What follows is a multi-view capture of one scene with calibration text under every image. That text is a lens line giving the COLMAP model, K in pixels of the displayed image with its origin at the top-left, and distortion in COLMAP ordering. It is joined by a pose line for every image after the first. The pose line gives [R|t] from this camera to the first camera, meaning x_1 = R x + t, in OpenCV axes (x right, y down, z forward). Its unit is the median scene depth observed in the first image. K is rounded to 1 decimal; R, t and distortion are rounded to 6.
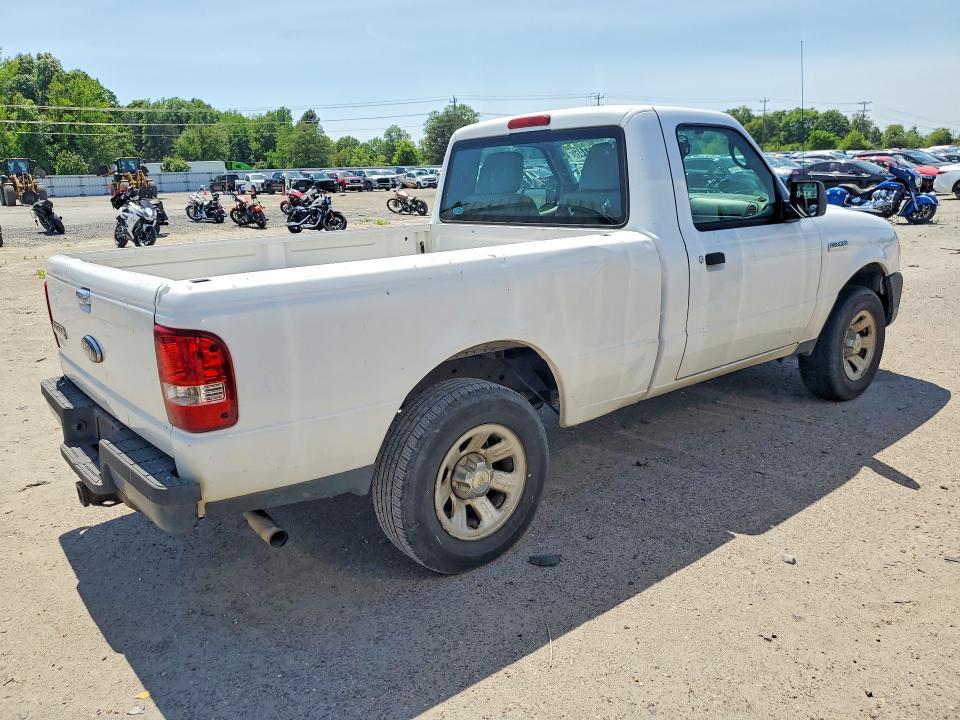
lens RADIAL K [[745.6, 0, 473.7], [0, 745.6, 355.6], [0, 0, 1]] dist [0.009442, 0.005999]
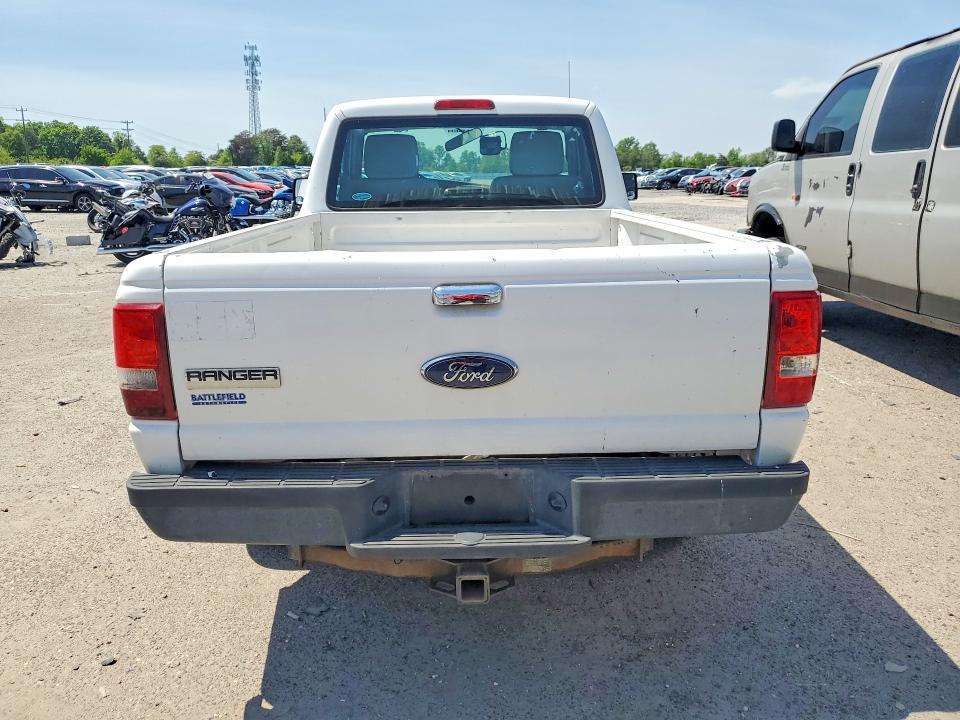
lens RADIAL K [[745.6, 0, 473.7], [0, 745.6, 355.6], [0, 0, 1]] dist [0.009442, 0.005999]
pose [[0.631592, -0.157309, 0.759174, -0.733530], [0.173200, 0.983081, 0.059611, -0.045797], [-0.755707, 0.093839, 0.648152, 0.395330]]
